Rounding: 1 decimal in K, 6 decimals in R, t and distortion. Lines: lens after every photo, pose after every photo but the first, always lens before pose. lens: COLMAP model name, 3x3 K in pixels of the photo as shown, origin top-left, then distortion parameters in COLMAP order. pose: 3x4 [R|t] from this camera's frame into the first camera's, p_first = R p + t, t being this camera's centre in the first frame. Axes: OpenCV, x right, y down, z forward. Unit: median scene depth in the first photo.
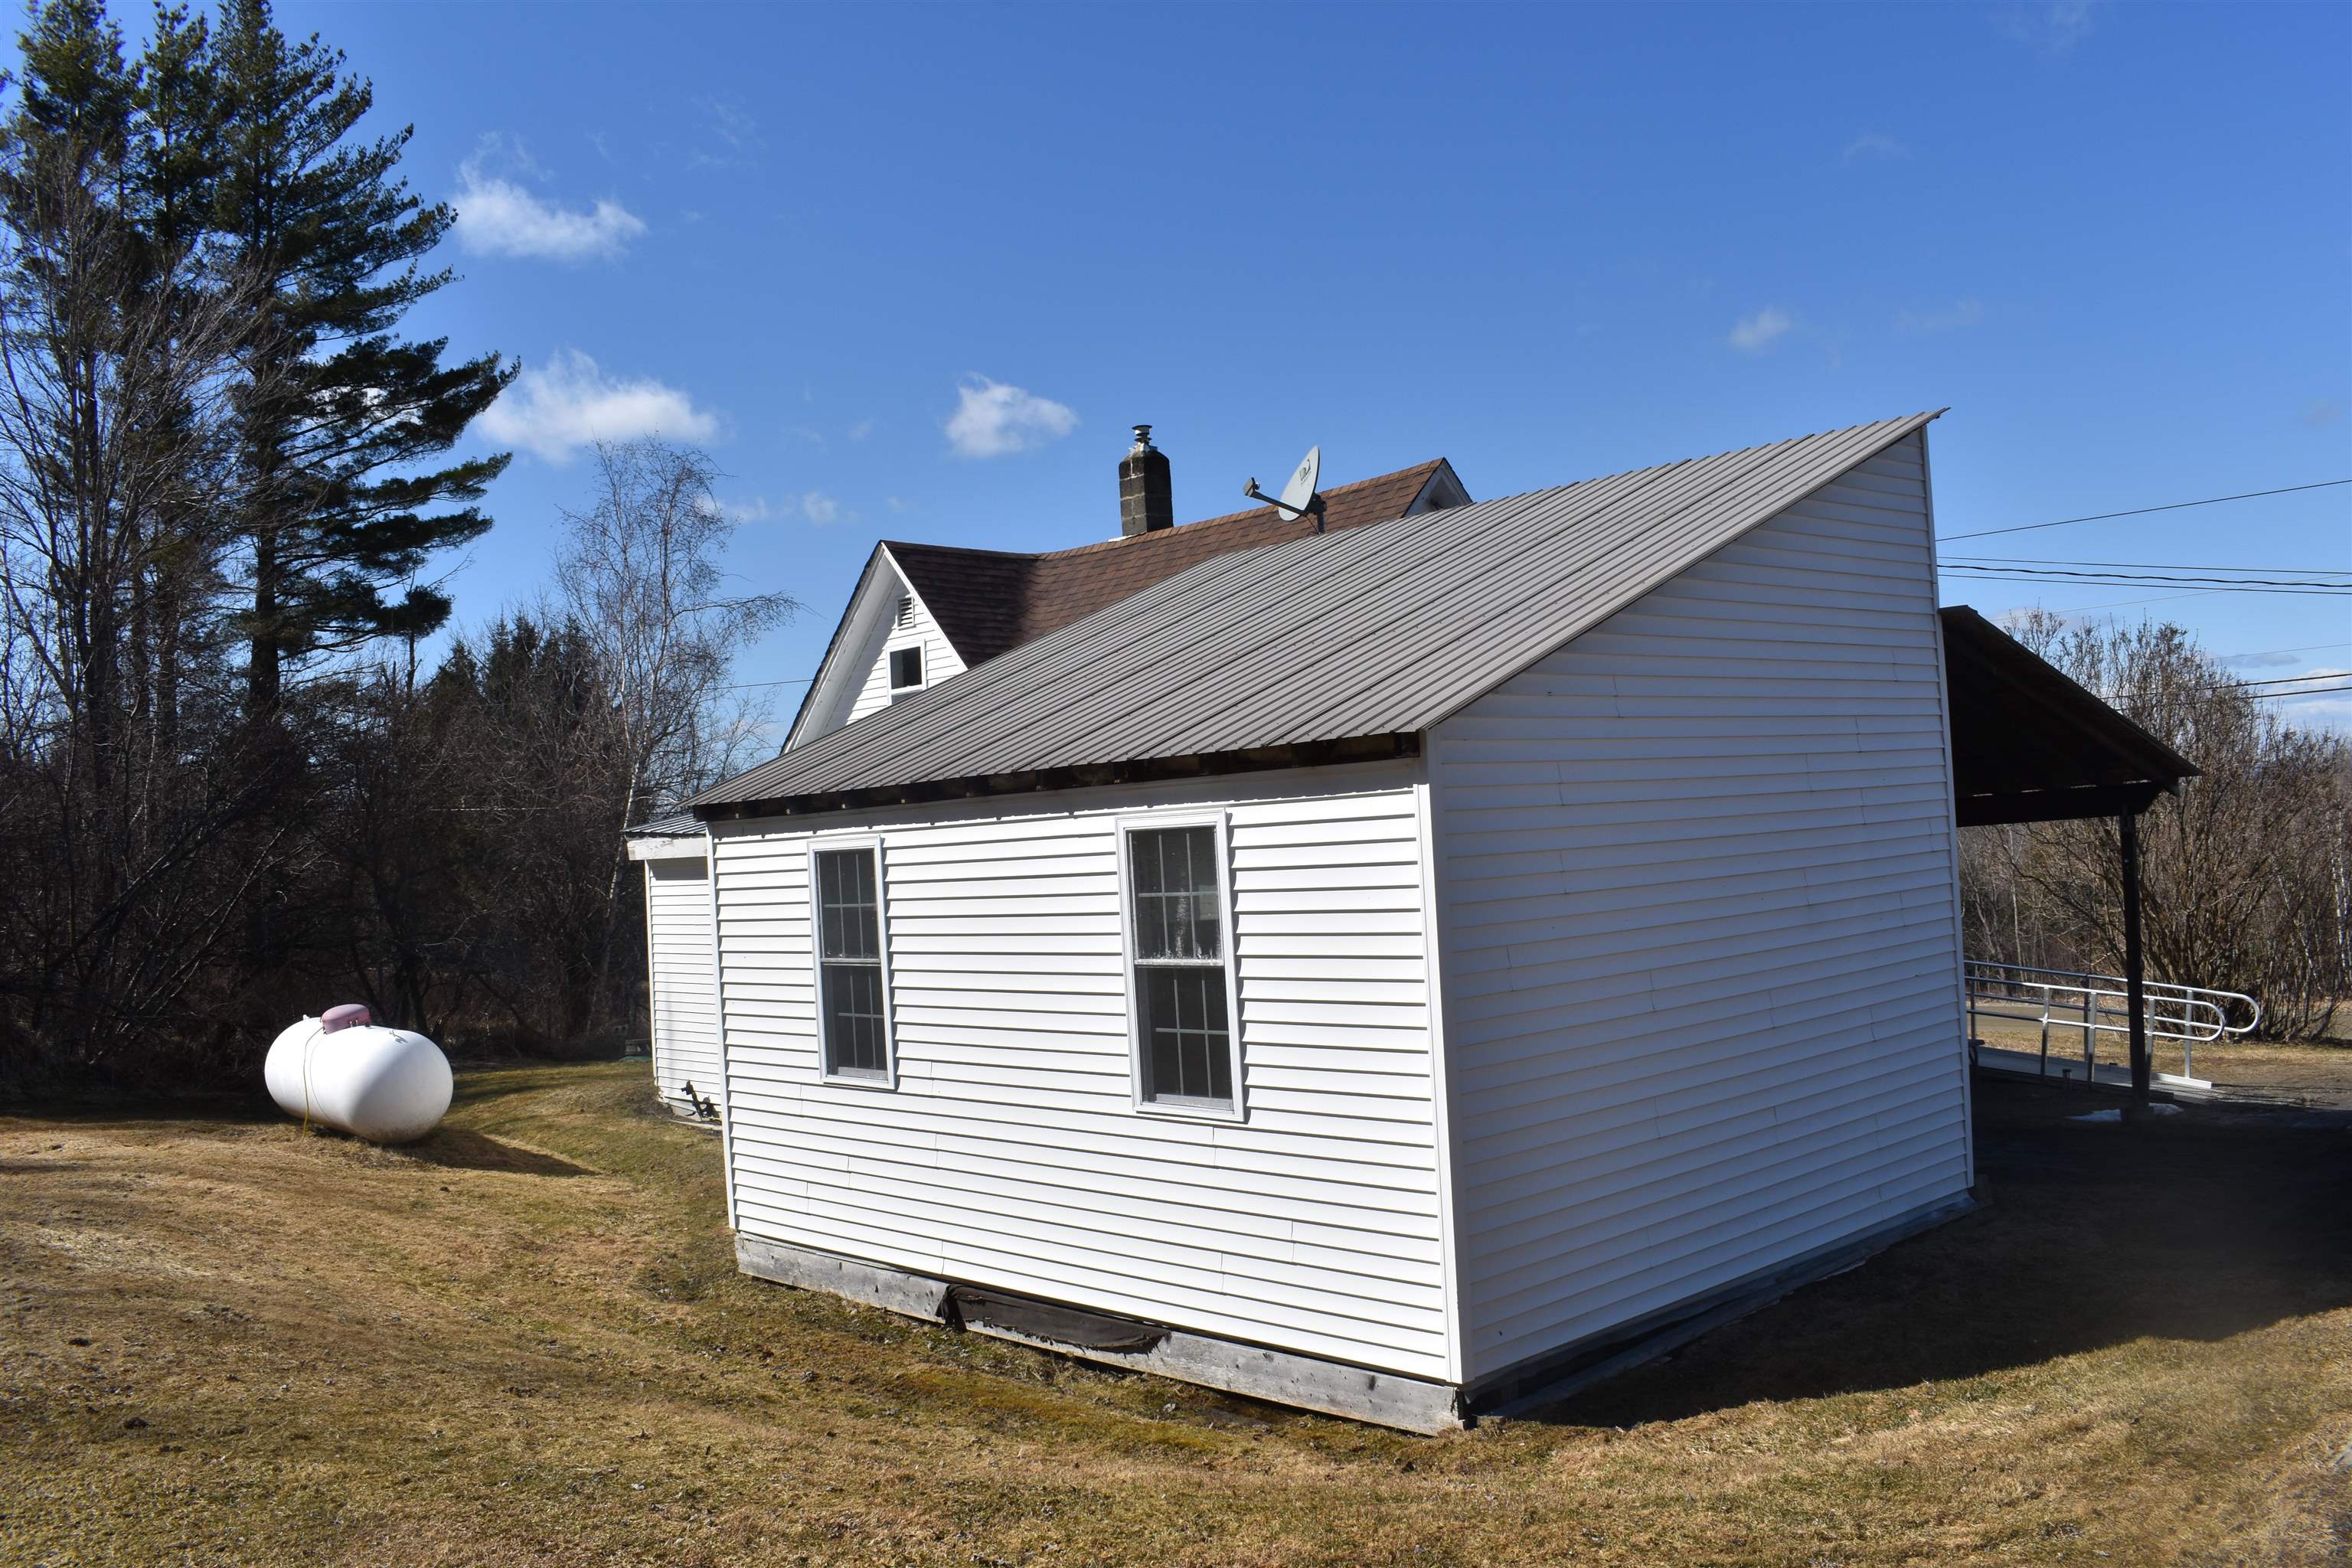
lens RADIAL K [[1954.3, 0, 1014.8], [0, 1954.3, 795.0], [0, 0, 1]] dist [-0.005927, -0.000616]
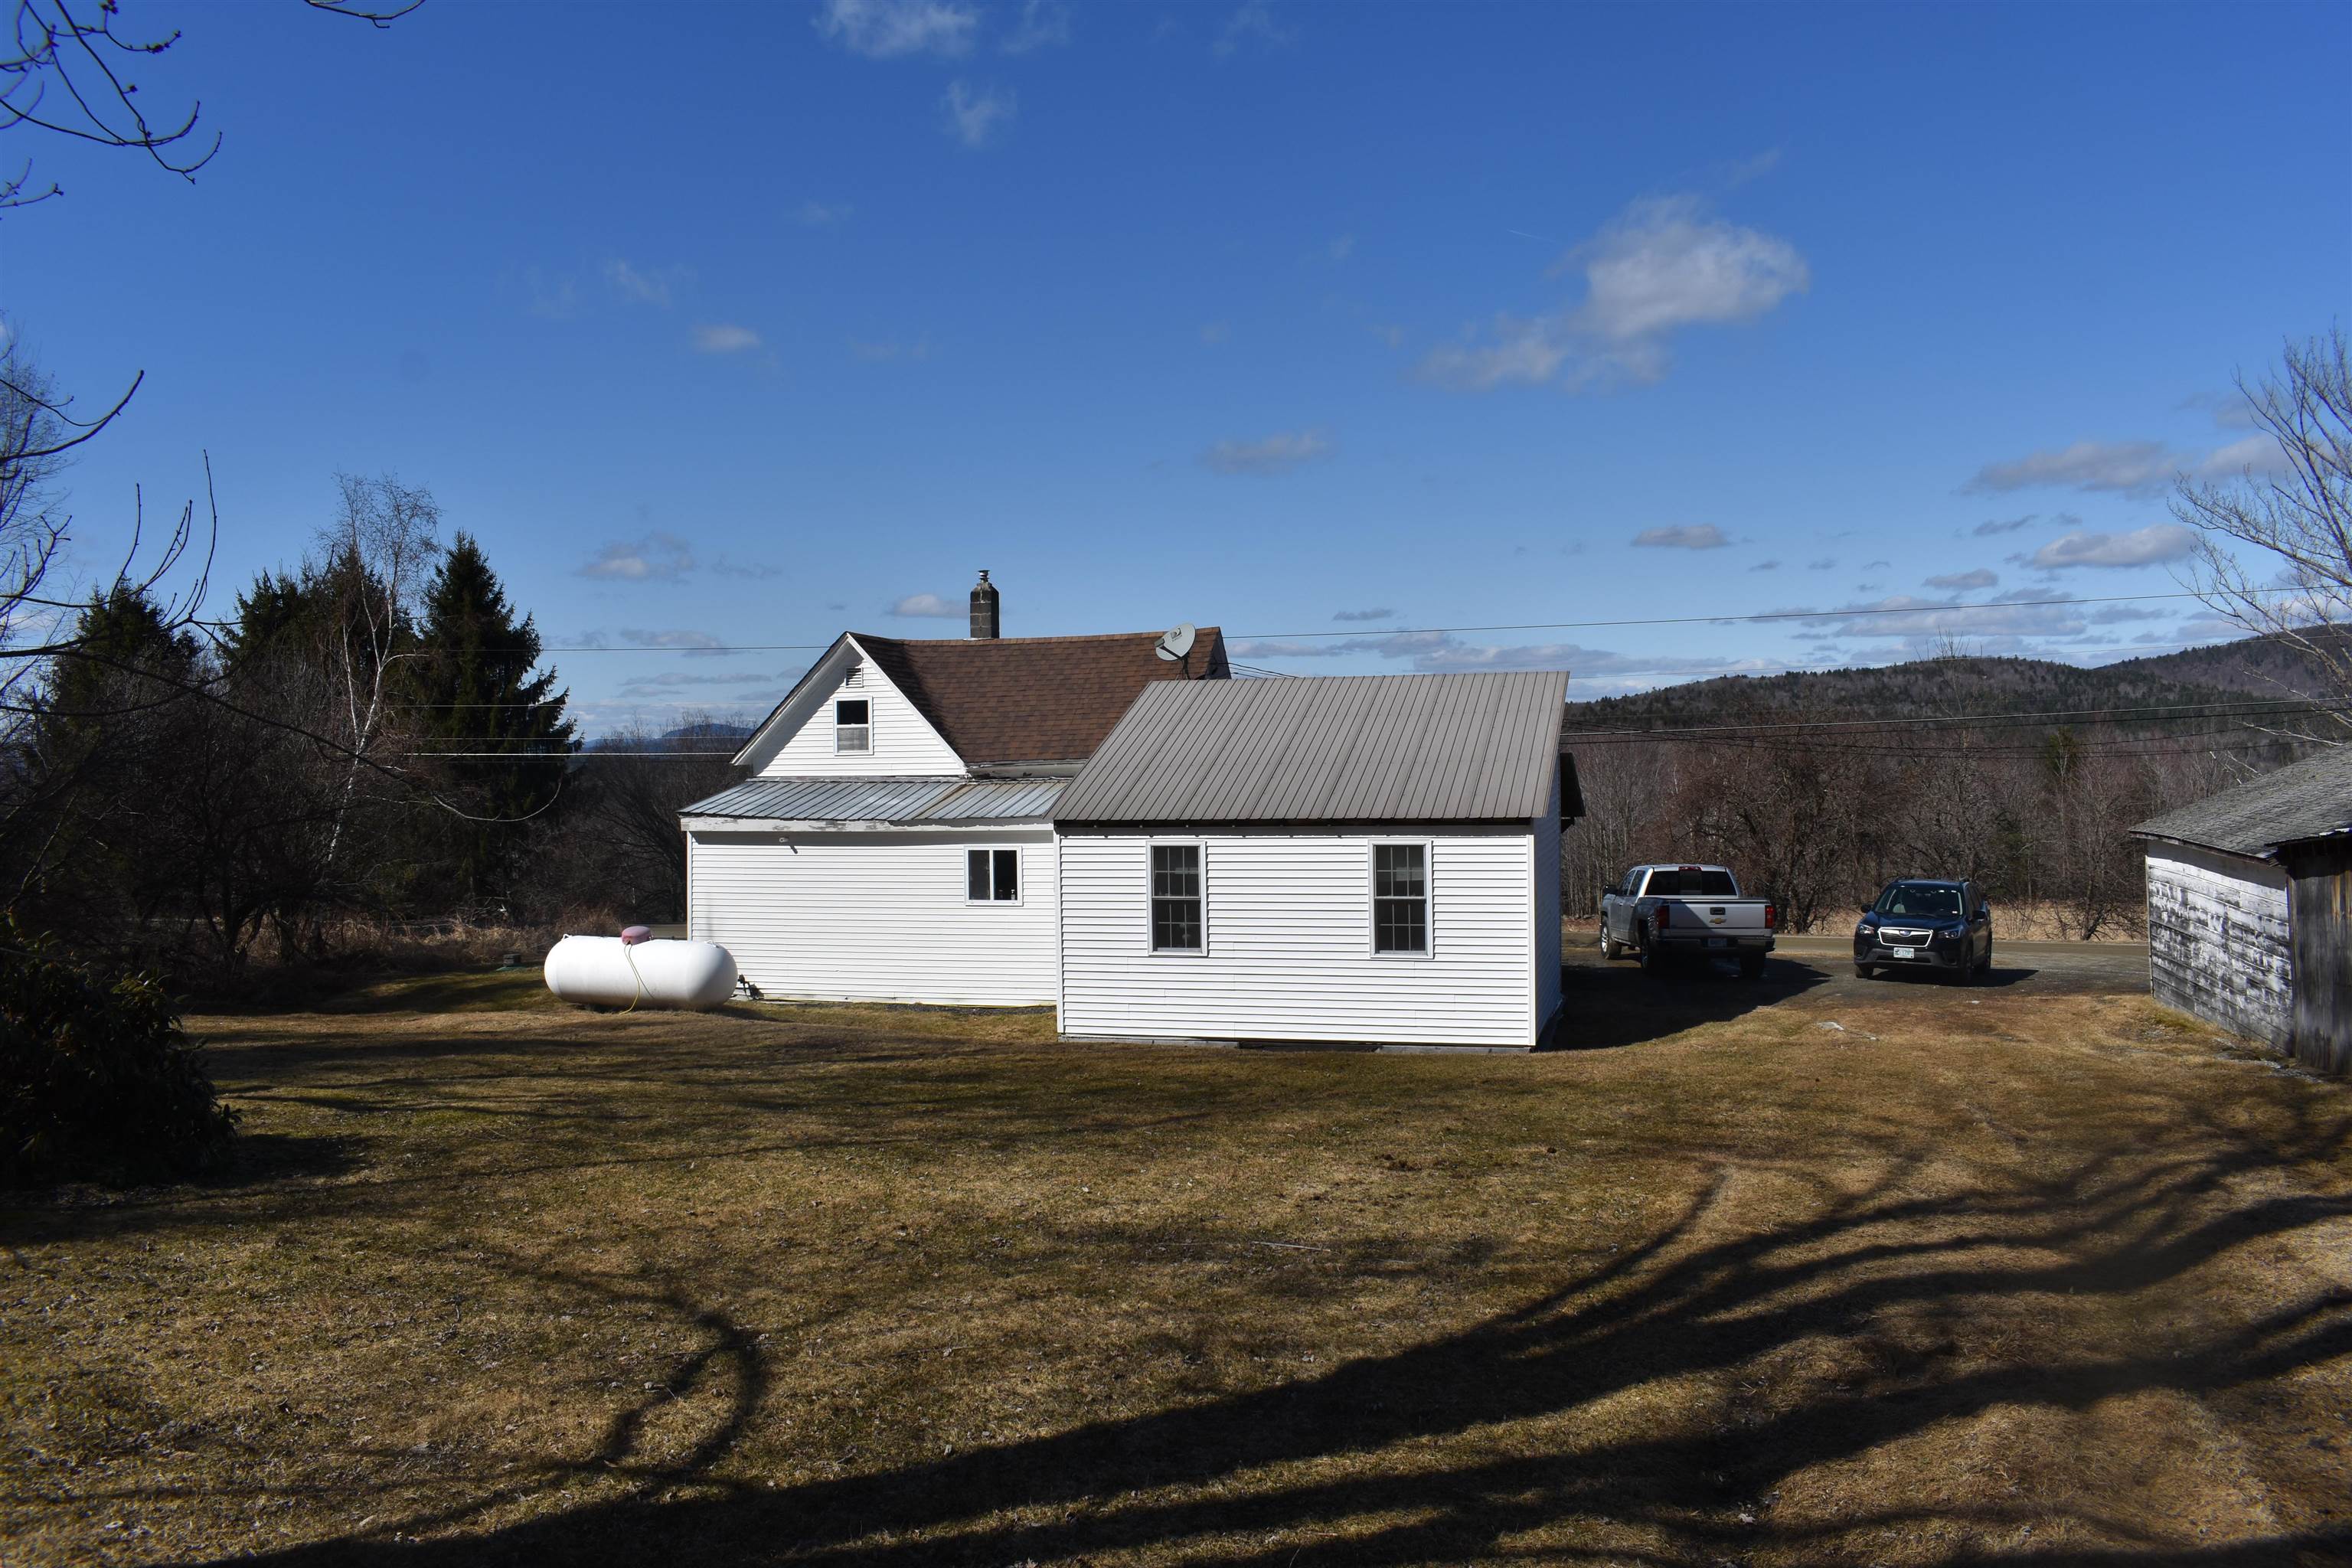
lens RADIAL K [[1827.3, 0, 1176.0], [0, 1827.3, 784.0], [0, 0, 1]] dist [-0.071598, -0.005242]
pose [[0.809329, 0.033532, 0.586398, -1.269636], [-0.046797, 0.998877, 0.007468, -0.054259], [-0.585488, -0.033486, 0.809989, -0.613041]]
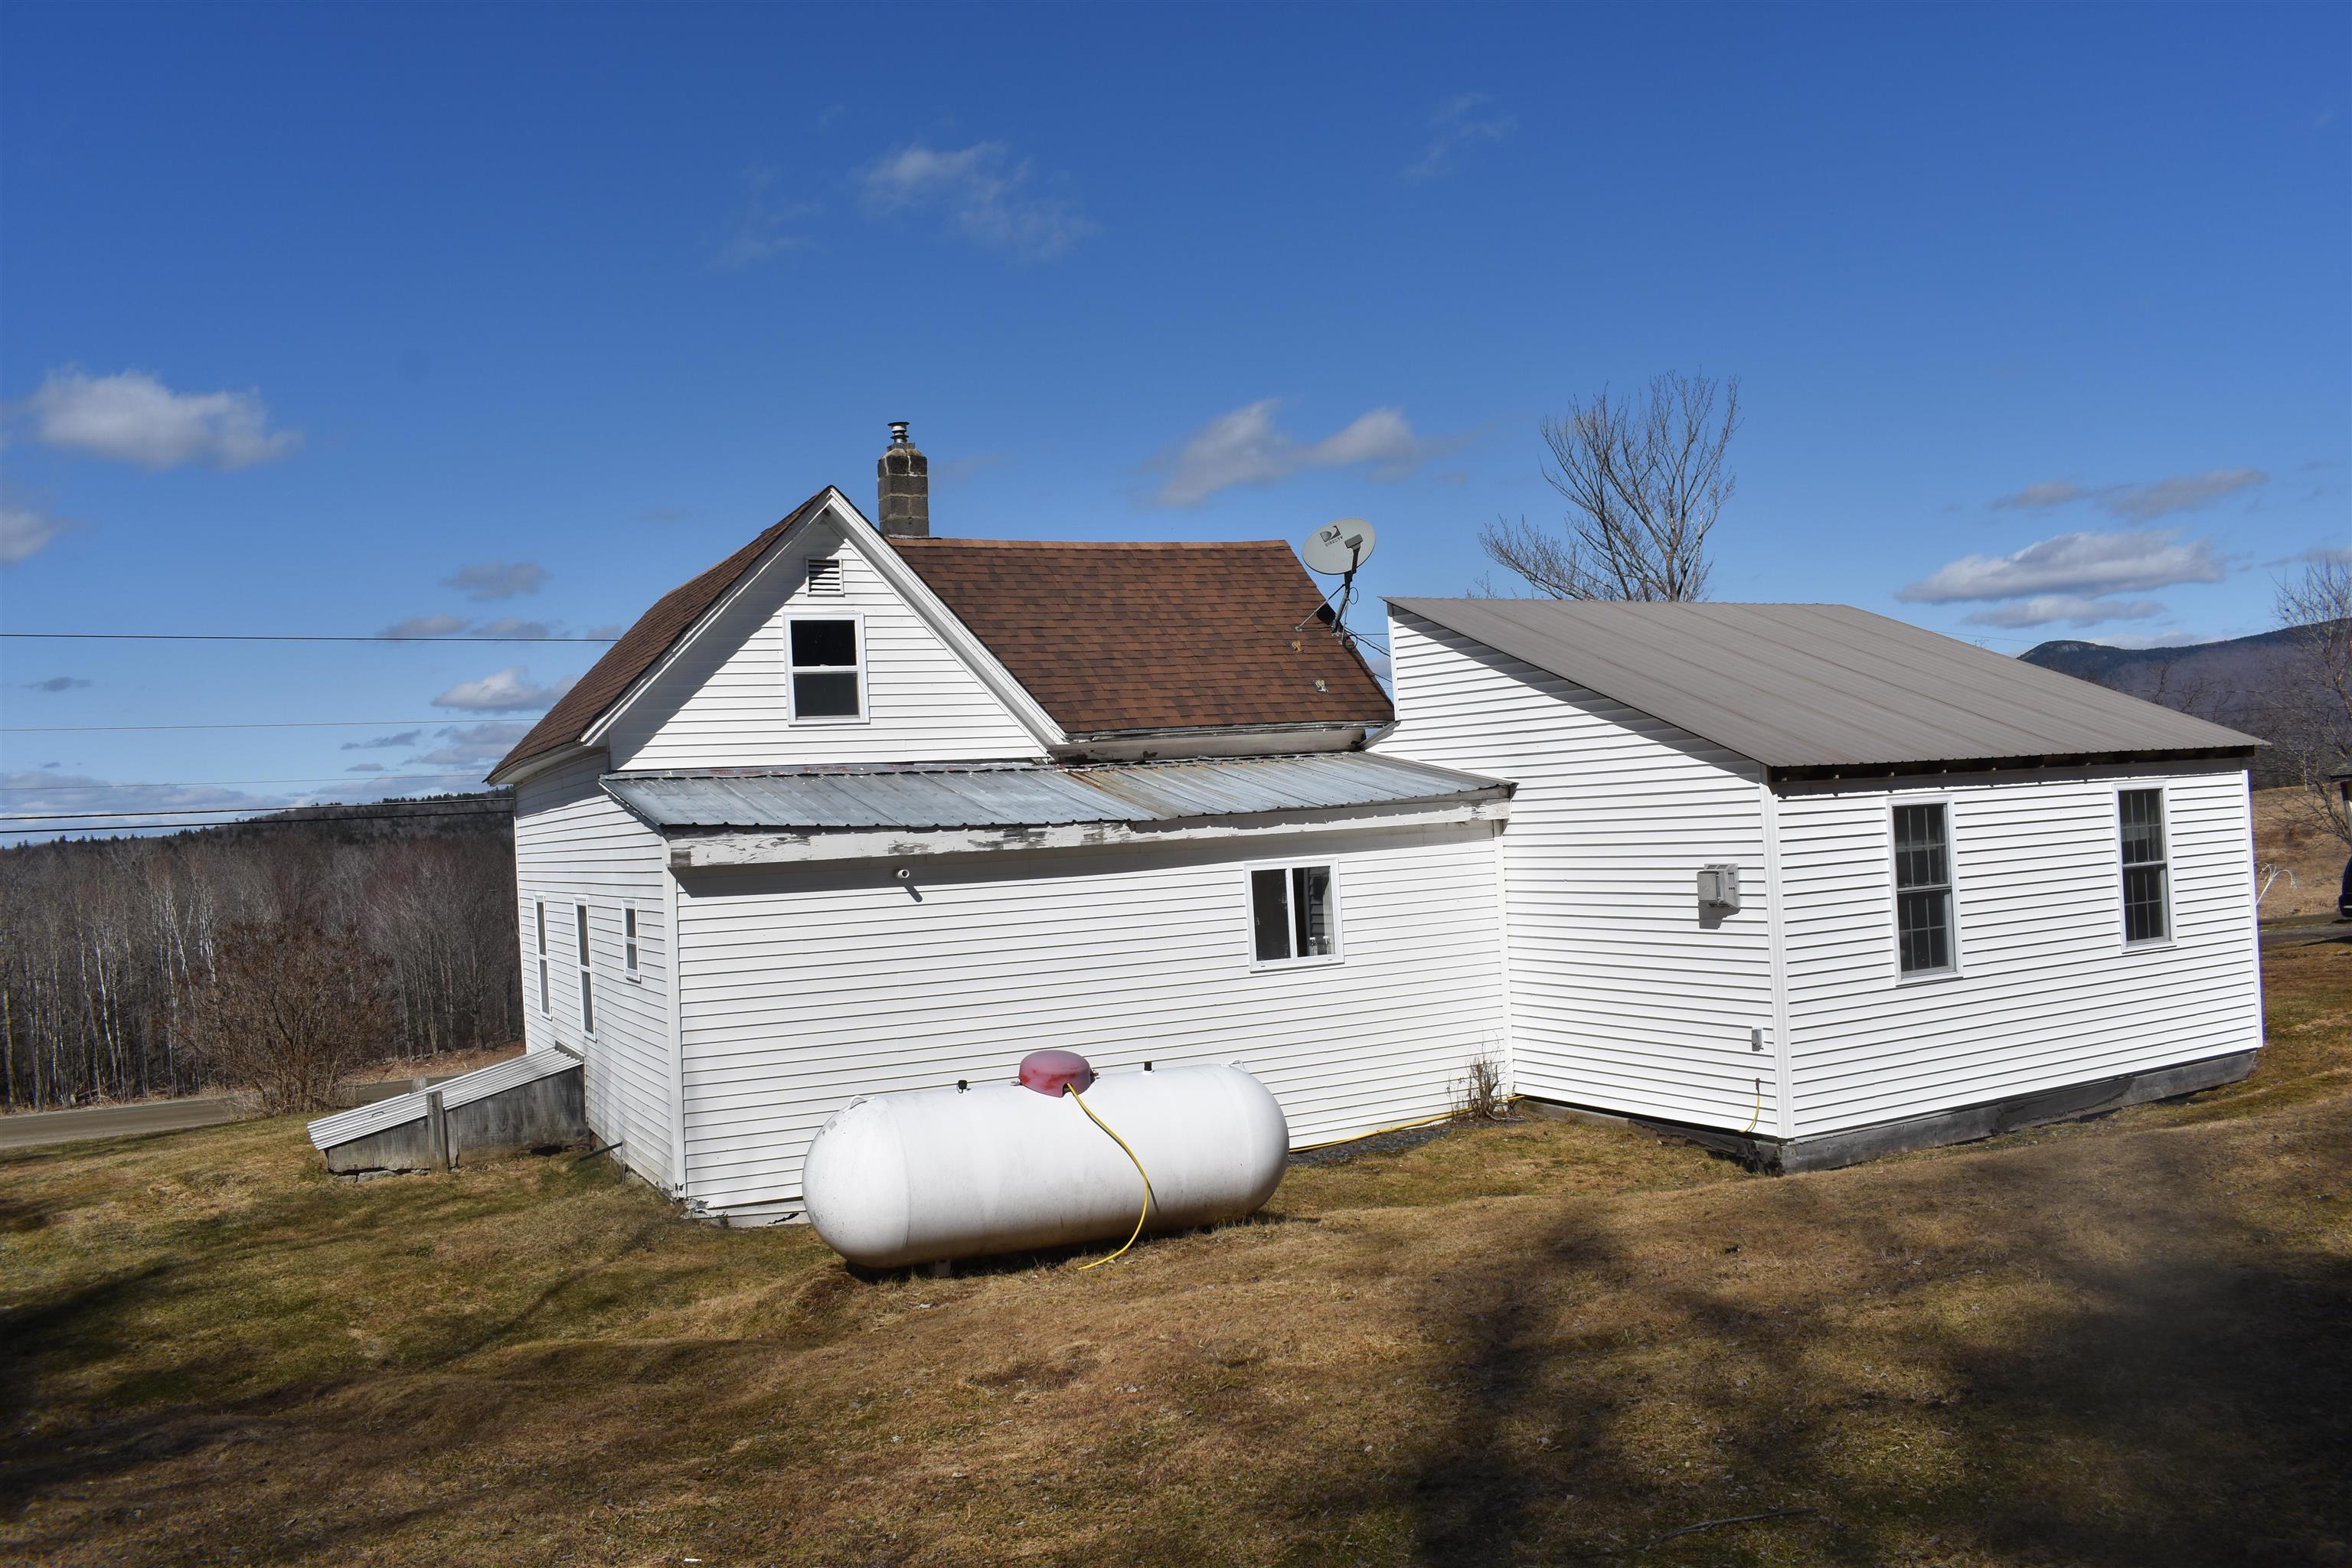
lens RADIAL K [[1827.3, 0, 1176.0], [0, 1827.3, 784.0], [0, 0, 1]] dist [-0.071598, -0.005242]
pose [[0.189327, 0.071168, 0.979332, -1.394870], [0.017802, 0.996957, -0.075890, 0.099171], [-0.981753, 0.031802, 0.187484, 1.279944]]
